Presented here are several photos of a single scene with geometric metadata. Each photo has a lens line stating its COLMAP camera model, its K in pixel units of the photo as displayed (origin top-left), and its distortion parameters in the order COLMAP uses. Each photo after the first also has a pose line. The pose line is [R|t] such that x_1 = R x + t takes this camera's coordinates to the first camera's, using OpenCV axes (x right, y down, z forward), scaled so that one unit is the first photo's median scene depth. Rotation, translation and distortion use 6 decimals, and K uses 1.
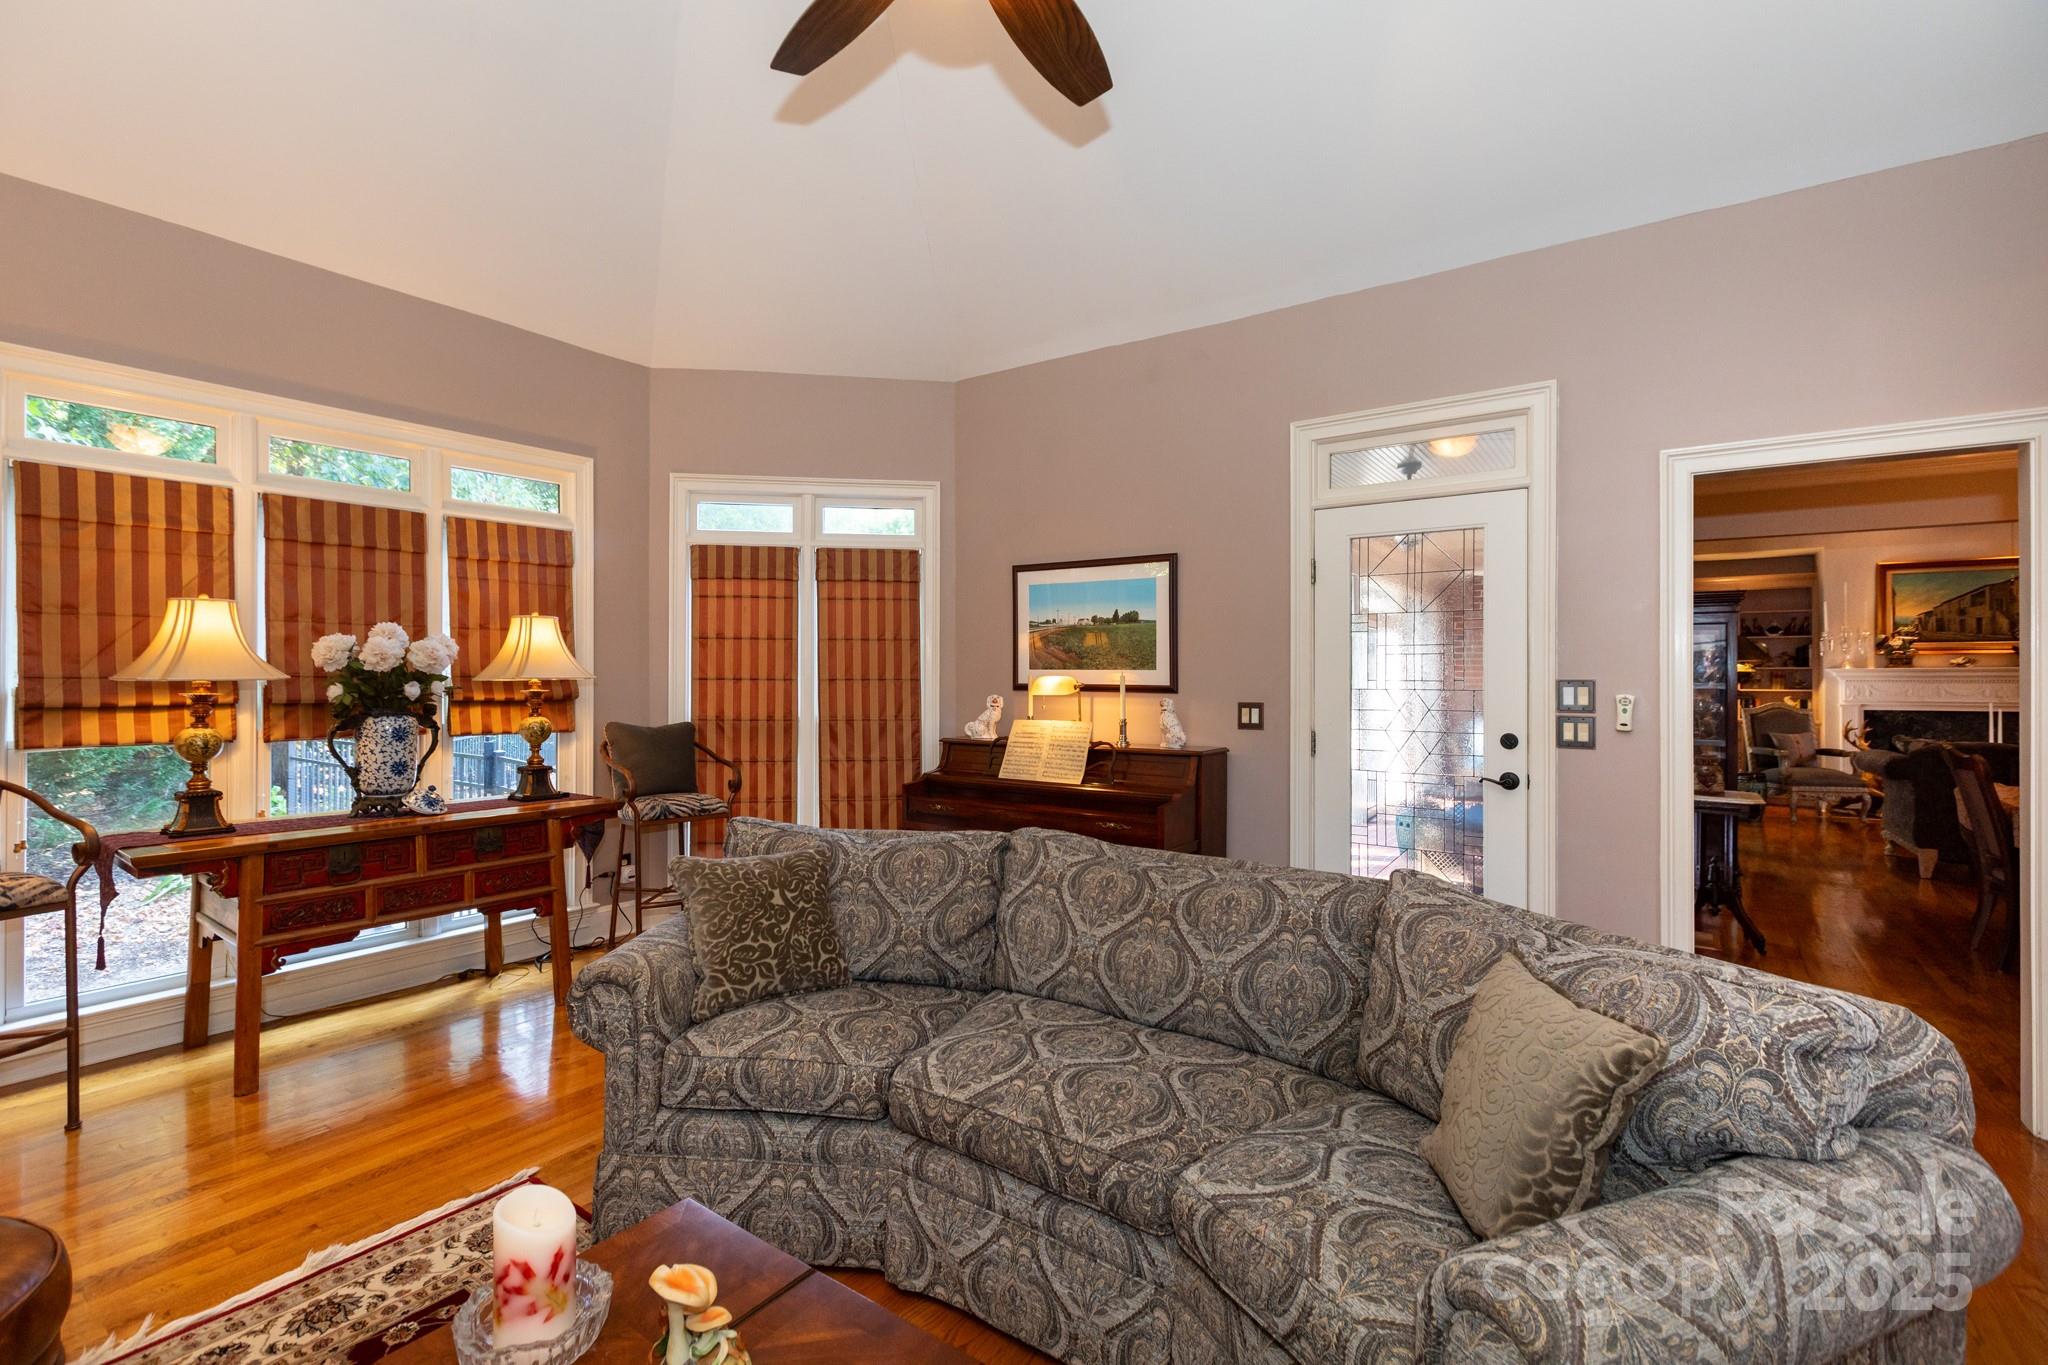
lens RADIAL K [[929.0, 0, 1008.3], [0, 929.0, 677.5], [0, 0, 1]] dist [-0.002622, 0.000968]
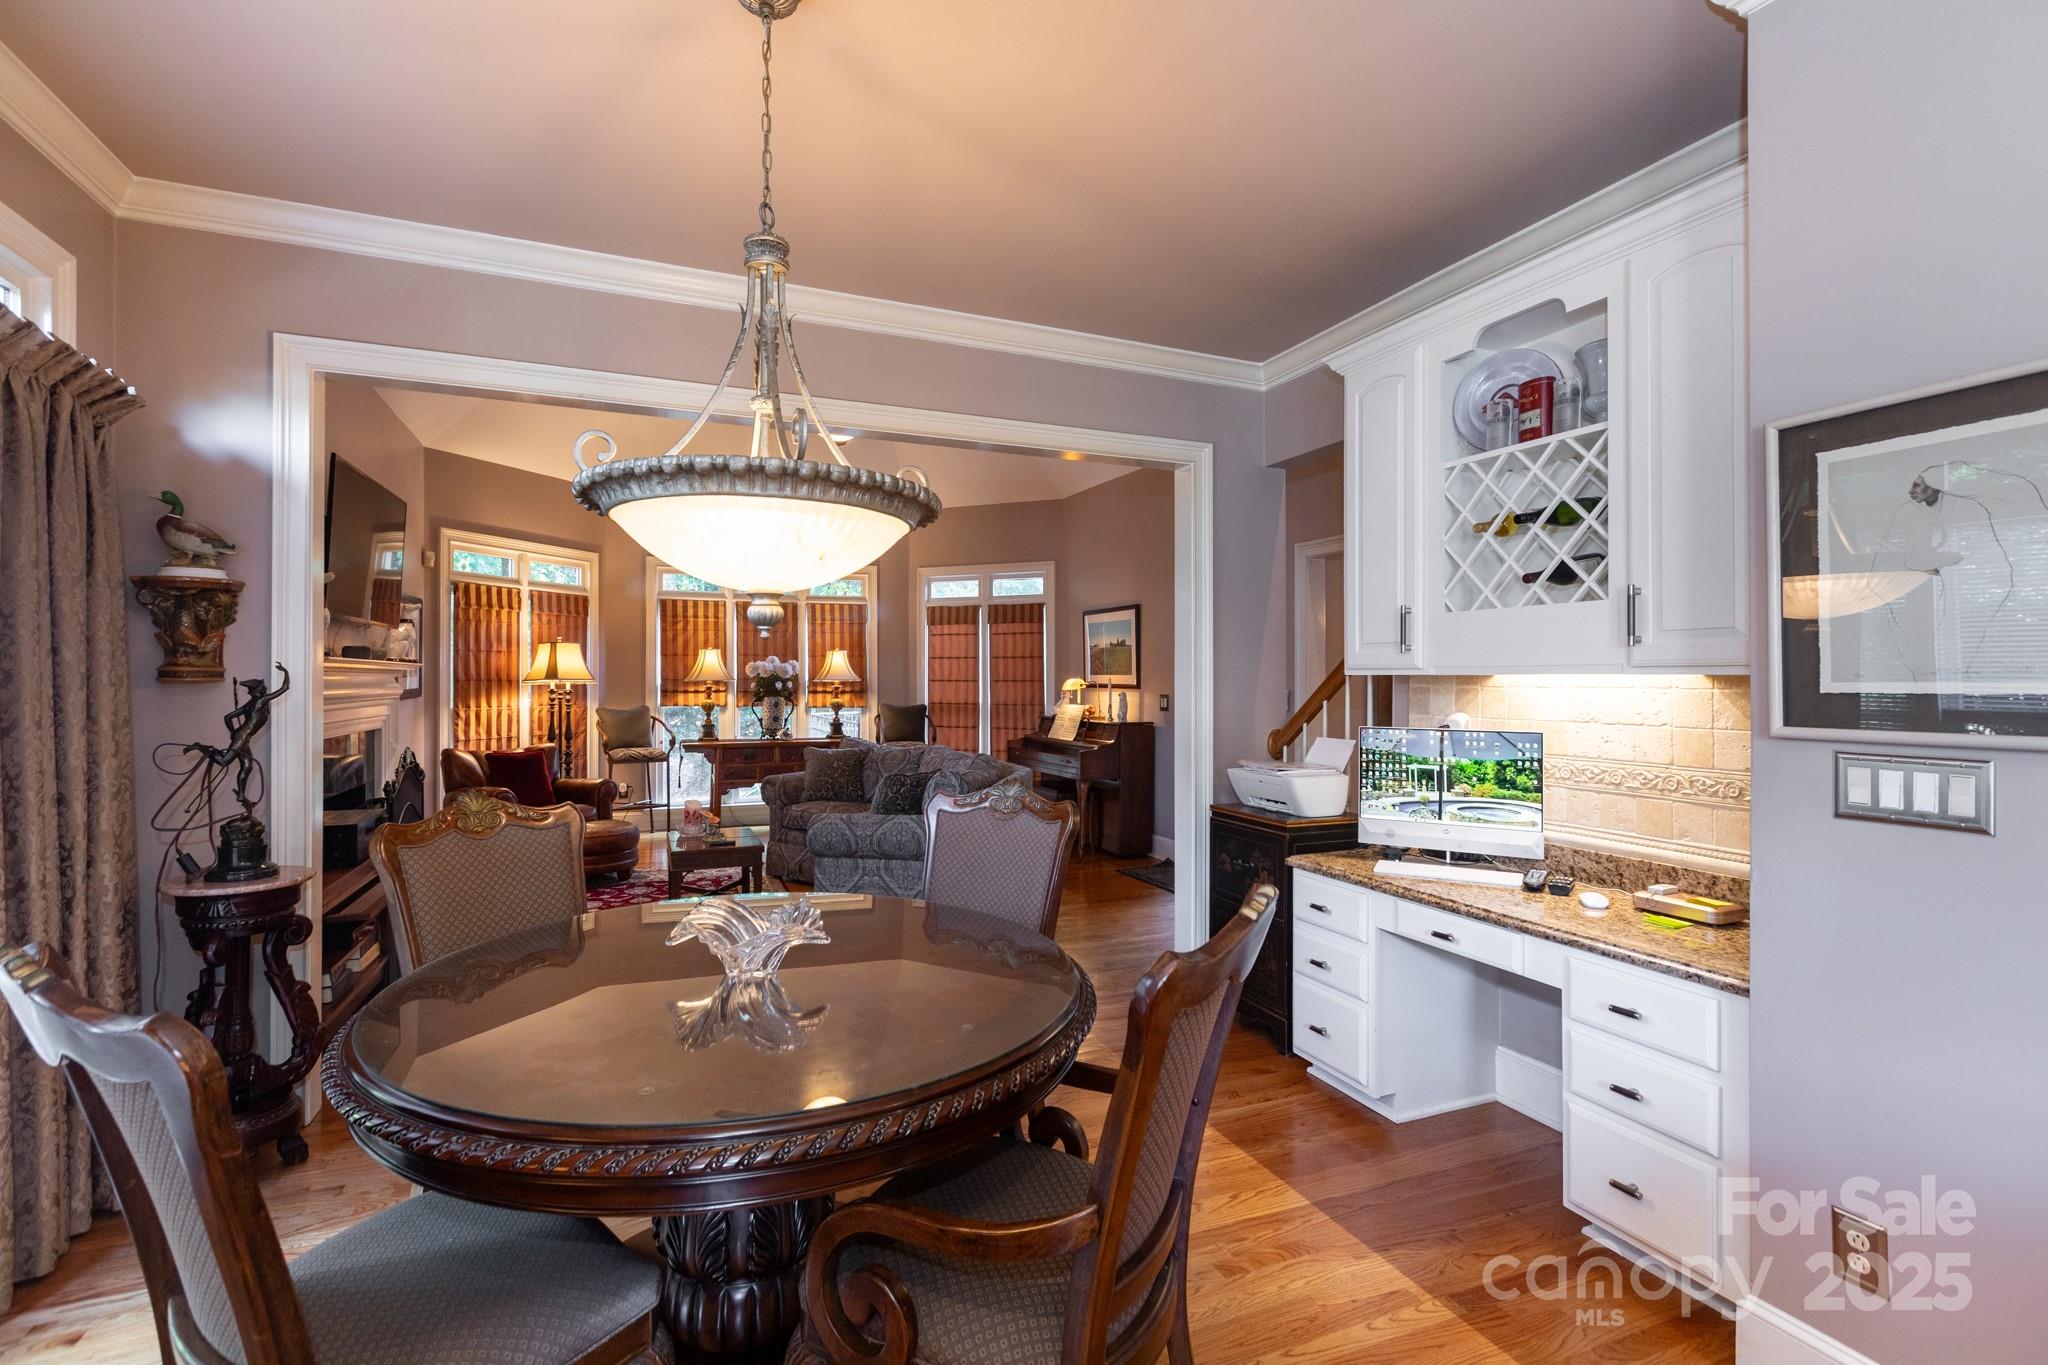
lens RADIAL K [[970.8, 0, 988.7], [0, 970.8, 684.1], [0, 0, 1]] dist [-0.004251, -0.001771]
pose [[0.832083, 0.002010, -0.554648, 0.941961], [-0.000308, 0.999995, 0.003161, 0.002993], [0.554651, -0.002460, 0.832079, -0.598569]]
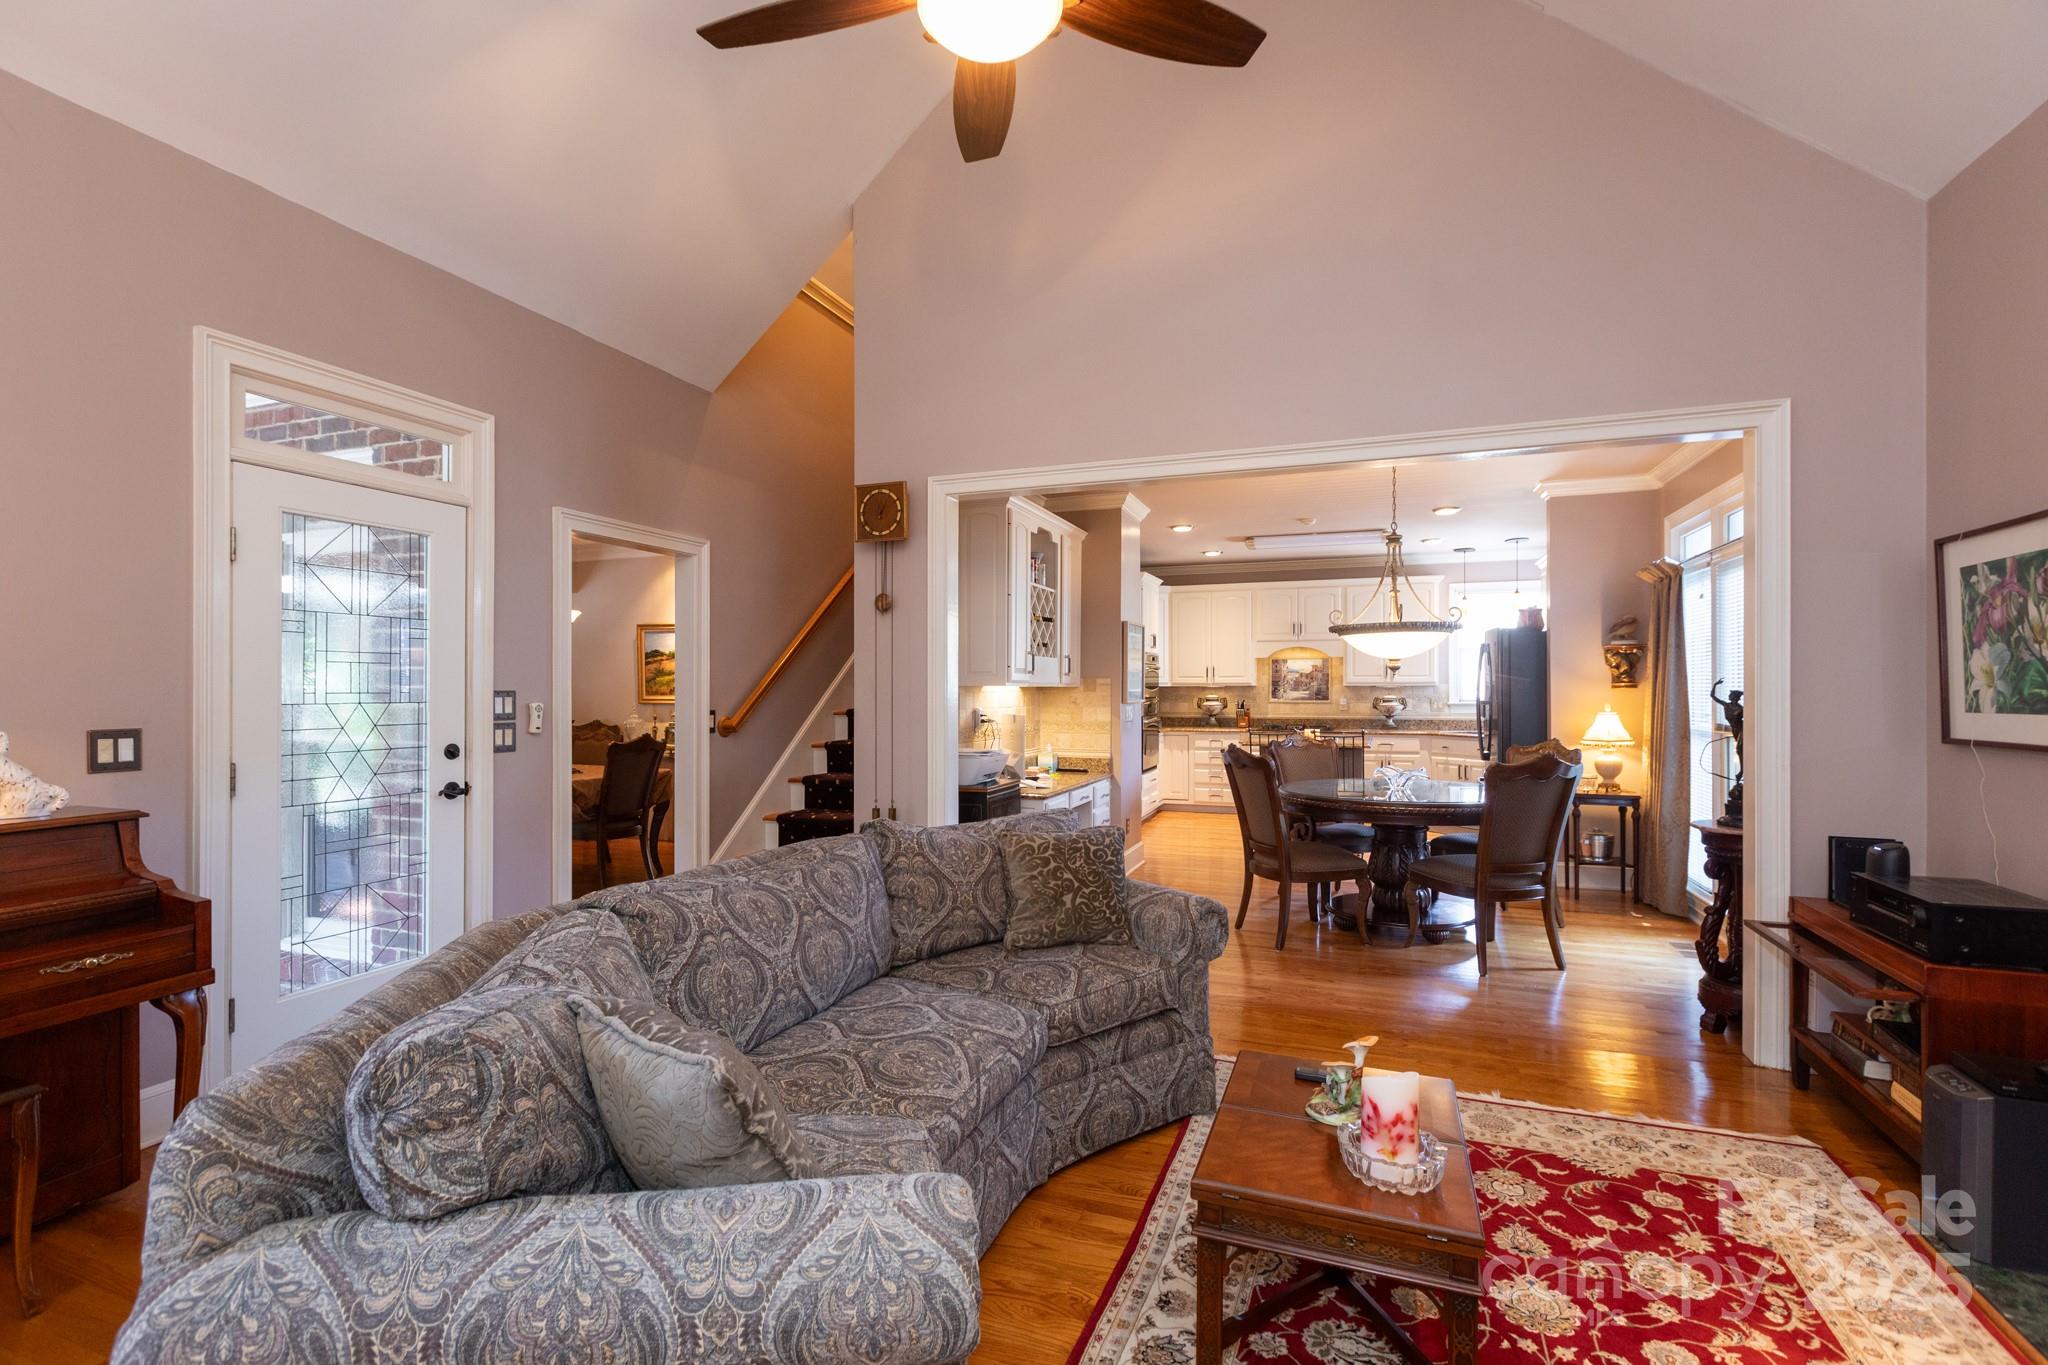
lens RADIAL K [[929.0, 0, 1009.0], [0, 929.0, 680.6], [0, 0, 1]] dist [-0.002622, 0.000968]
pose [[-0.252224, 0.004996, 0.967656, -0.512939], [0.000942, 0.999987, -0.004917, -0.003069], [-0.967668, -0.000328, -0.252226, 0.568828]]
